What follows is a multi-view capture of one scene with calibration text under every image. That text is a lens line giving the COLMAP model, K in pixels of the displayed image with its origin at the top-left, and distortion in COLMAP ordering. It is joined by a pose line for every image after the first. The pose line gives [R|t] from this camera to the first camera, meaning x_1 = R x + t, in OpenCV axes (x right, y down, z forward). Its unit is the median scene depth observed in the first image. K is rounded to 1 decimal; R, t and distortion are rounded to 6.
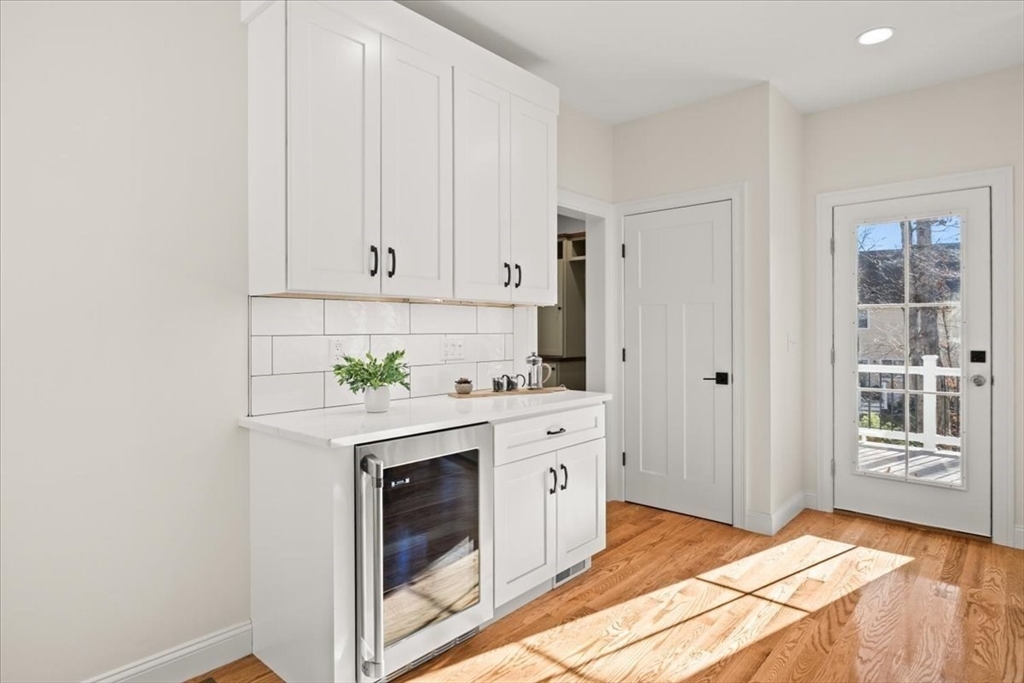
lens RADIAL K [[443.6, 0, 512.2], [0, 443.6, 331.1], [0, 0, 1]] dist [0.006505, 0.000247]
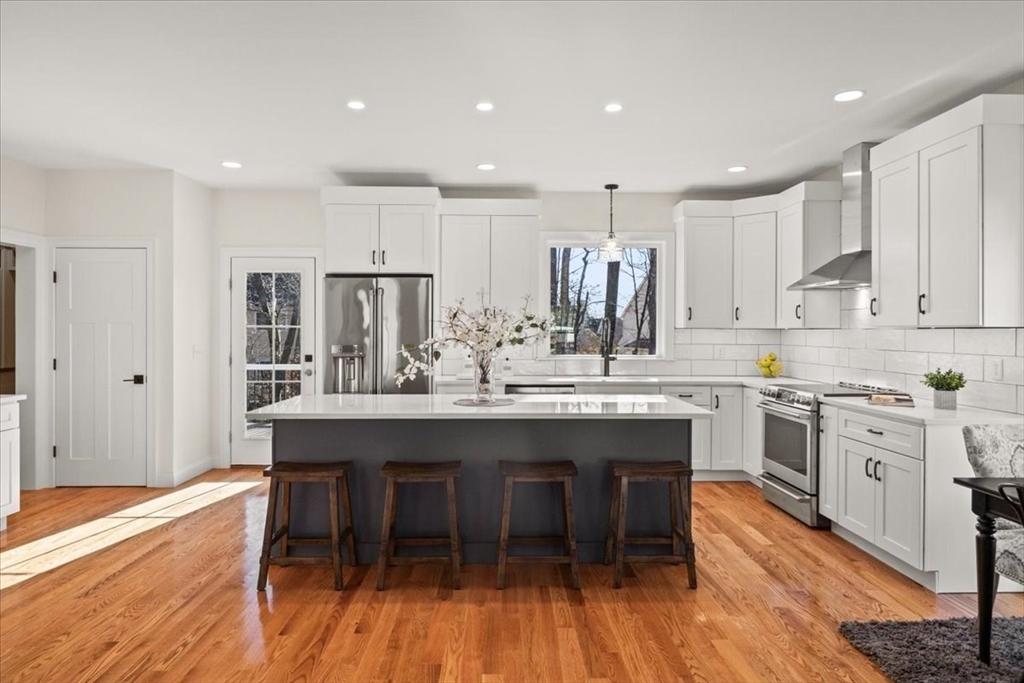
lens RADIAL K [[607.8, 0, 513.5], [0, 607.8, 330.5], [0, 0, 1]] dist [-0.002386, -0.001658]
pose [[0.735517, 0.002473, 0.677502, 0.058839], [-0.005418, 0.999983, 0.002232, -0.053342], [-0.677485, -0.005313, 0.735518, -1.139249]]
